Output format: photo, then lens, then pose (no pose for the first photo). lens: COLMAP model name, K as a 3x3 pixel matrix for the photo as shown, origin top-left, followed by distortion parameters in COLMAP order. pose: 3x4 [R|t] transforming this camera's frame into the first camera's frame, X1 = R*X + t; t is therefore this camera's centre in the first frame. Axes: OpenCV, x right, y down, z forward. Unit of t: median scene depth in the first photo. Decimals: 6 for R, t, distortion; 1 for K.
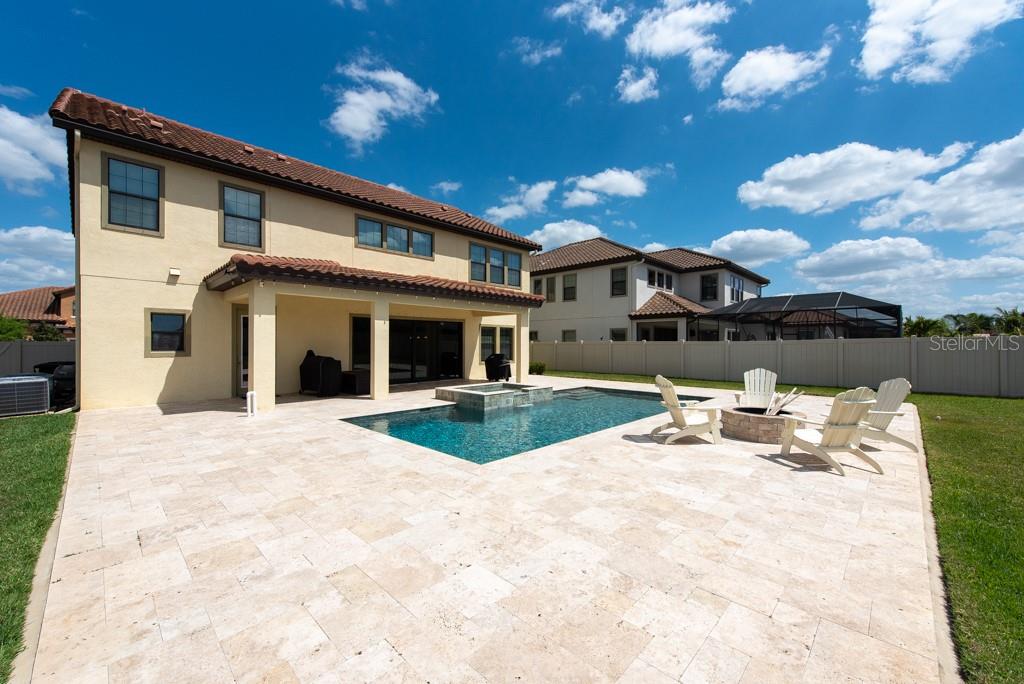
lens RADIAL K [[404.3, 0, 517.8], [0, 404.3, 343.4], [0, 0, 1]] dist [0.006365, -0.002157]
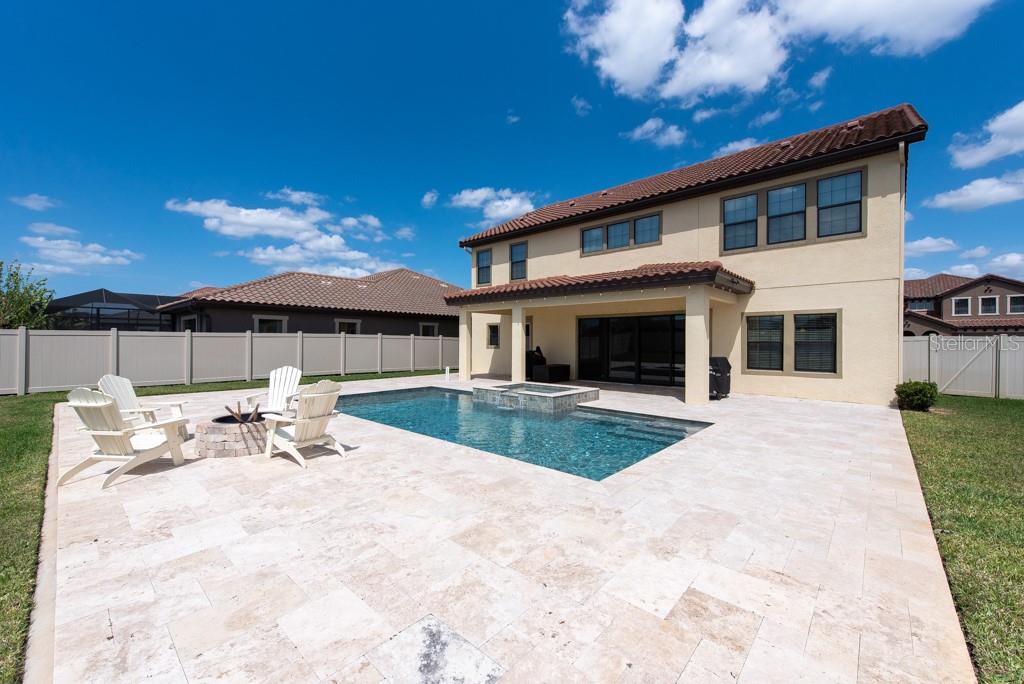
lens RADIAL K [[404.3, 0, 511.4], [0, 404.3, 342.6], [0, 0, 1]] dist [0.006365, -0.002157]
pose [[0.007138, 0.002689, -0.999971, 0.663349], [-0.004318, 0.999987, 0.002658, 0.000938], [0.999965, 0.004299, 0.007150, 0.708745]]
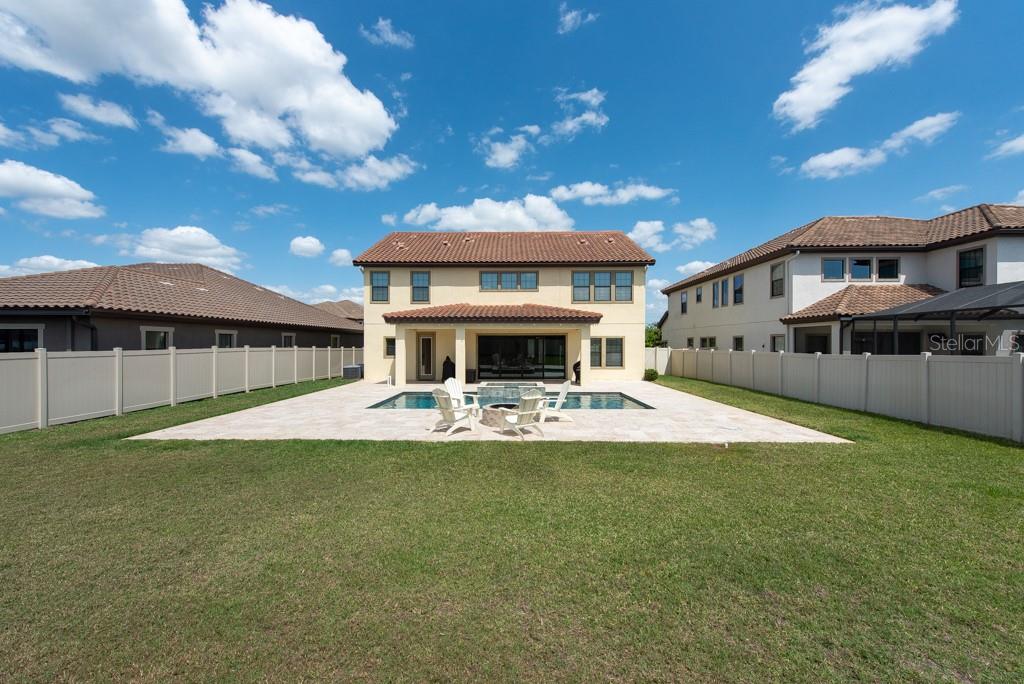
lens RADIAL K [[404.3, 0, 508.0], [0, 404.3, 340.4], [0, 0, 1]] dist [0.006365, -0.002157]
pose [[0.666725, -0.008572, -0.745255, 0.768985], [0.000454, 0.999938, -0.011095, -0.024890], [0.745304, 0.007059, 0.666688, 0.015986]]
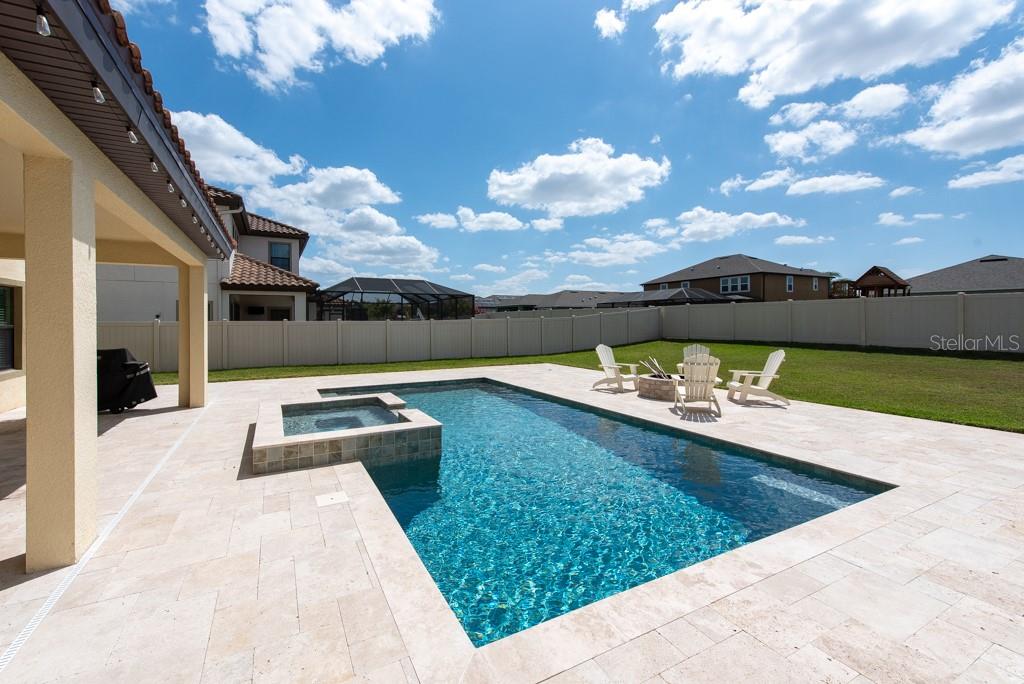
lens RADIAL K [[404.3, 0, 502.1], [0, 404.3, 326.8], [0, 0, 1]] dist [0.006365, -0.002157]
pose [[0.309030, -0.014099, 0.950948, -0.341958], [0.002721, 0.999899, 0.013940, -0.005627], [-0.951048, -0.001721, 0.309037, 0.483409]]
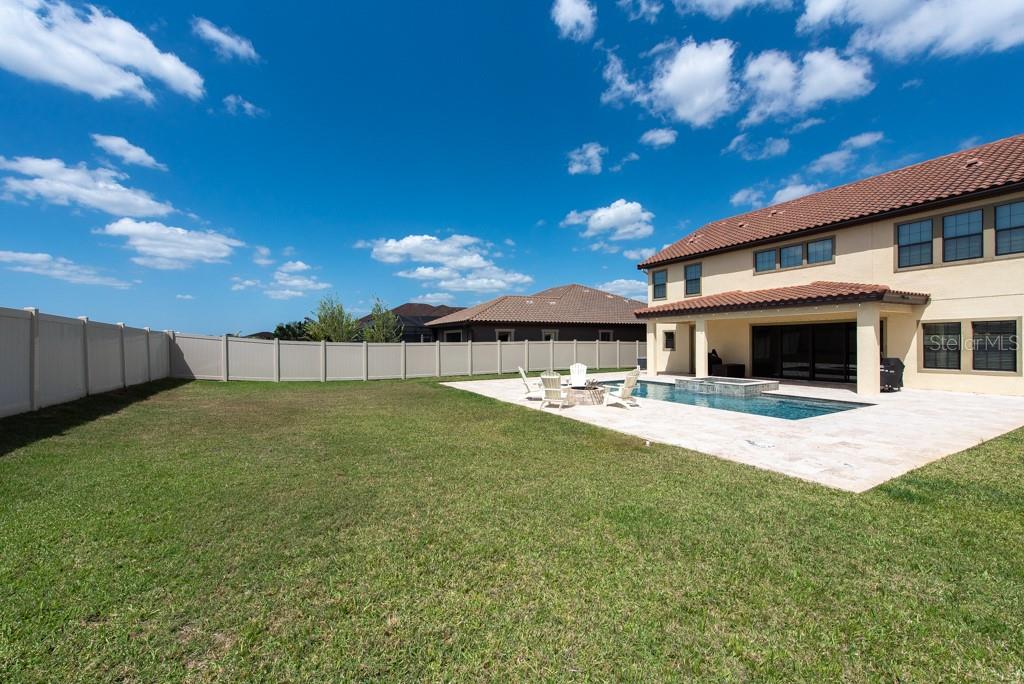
lens RADIAL K [[404.3, 0, 506.2], [0, 404.3, 346.4], [0, 0, 1]] dist [0.006365, -0.002157]
pose [[-0.318728, 0.011089, -0.947781, 1.056552], [0.008683, 0.999924, 0.008779, -0.013259], [0.947806, -0.005431, -0.318800, 0.567110]]
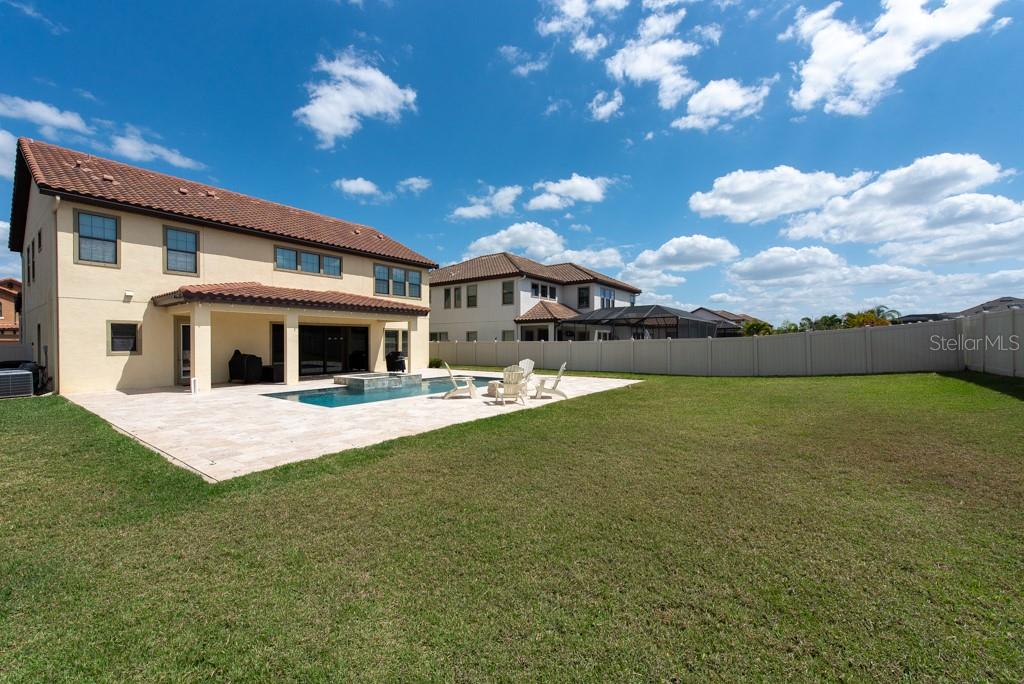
lens RADIAL K [[404.3, 0, 519.9], [0, 404.3, 344.1], [0, 0, 1]] dist [0.006365, -0.002157]
pose [[0.991155, -0.004000, 0.132649, 0.184208], [0.003019, 0.999967, 0.007595, -0.007338], [-0.132675, -0.007127, 0.991134, -0.352647]]
